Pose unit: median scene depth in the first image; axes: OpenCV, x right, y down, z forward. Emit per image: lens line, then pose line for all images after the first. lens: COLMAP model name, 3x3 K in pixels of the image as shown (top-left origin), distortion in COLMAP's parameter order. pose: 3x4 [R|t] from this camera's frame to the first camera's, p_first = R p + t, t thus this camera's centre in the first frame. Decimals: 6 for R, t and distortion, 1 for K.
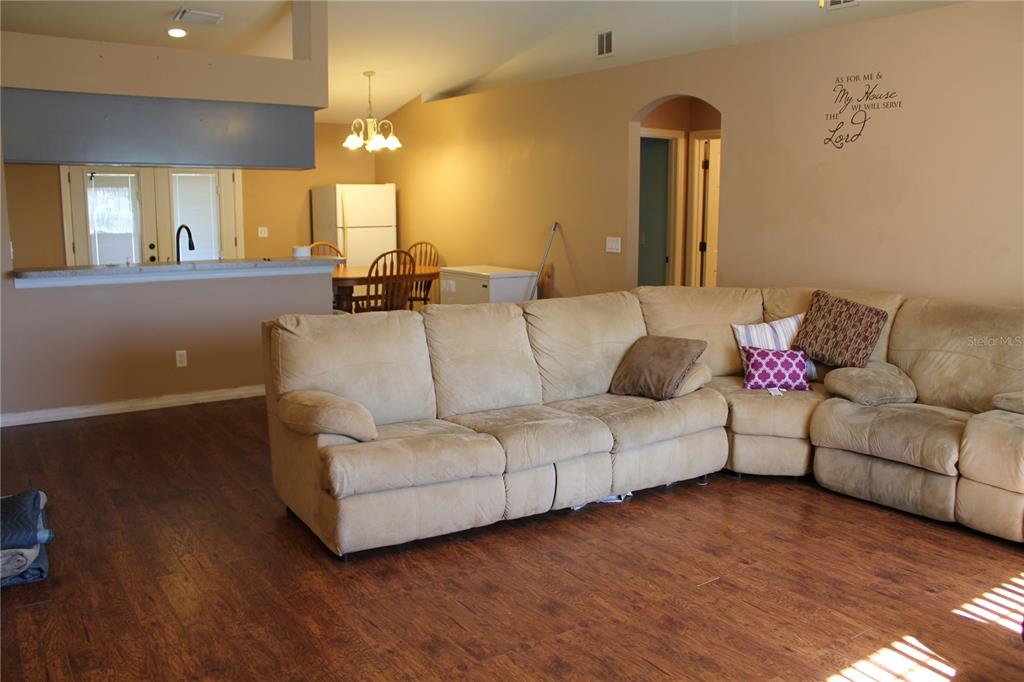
lens RADIAL K [[853.6, 0, 510.4], [0, 853.6, 335.4], [0, 0, 1]] dist [-0.179821, 0.192831]
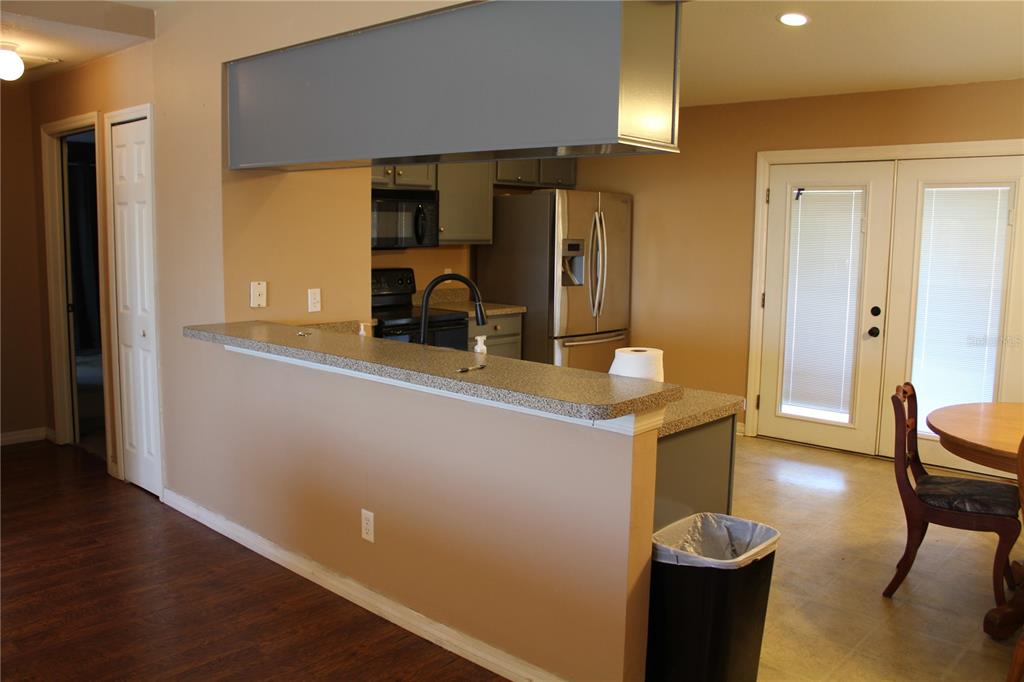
lens RADIAL K [[853.6, 0, 510.4], [0, 853.6, 335.4], [0, 0, 1]] dist [-0.179821, 0.192831]
pose [[0.229813, 0.112155, -0.966751, 0.208283], [-0.159790, 0.984206, 0.076195, -0.242073], [0.960028, 0.136967, 0.244104, 1.574168]]
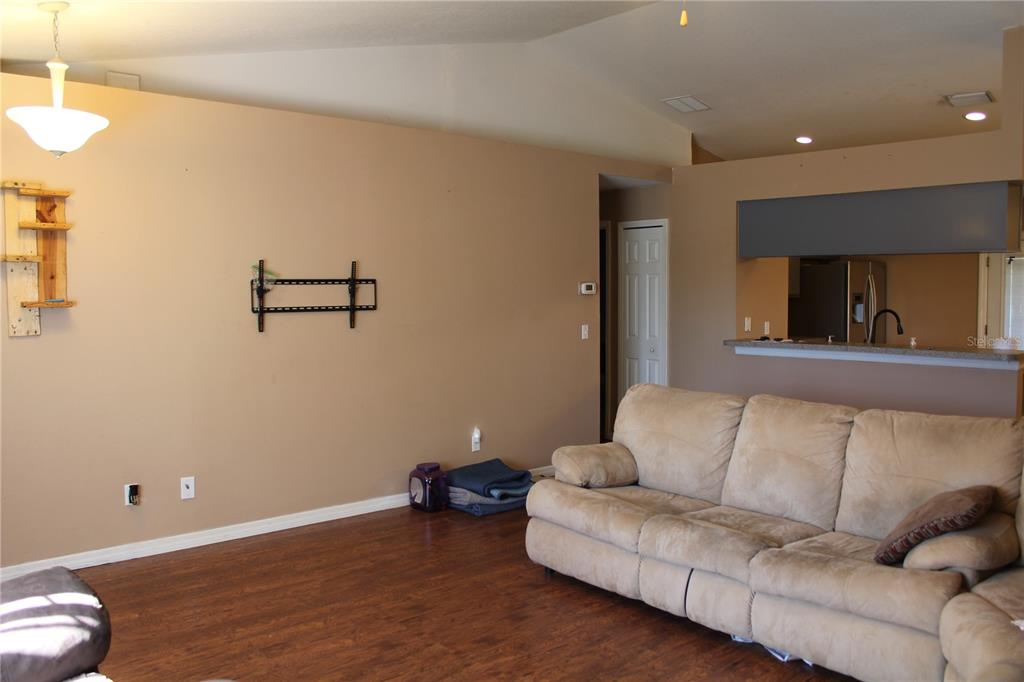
lens RADIAL K [[853.6, 0, 510.4], [0, 853.6, 335.4], [0, 0, 1]] dist [-0.179821, 0.192831]
pose [[0.121701, 0.045275, -0.991534, 1.008075], [-0.143079, 0.989326, 0.027612, -0.108008], [0.982200, 0.138507, 0.126880, 0.712293]]
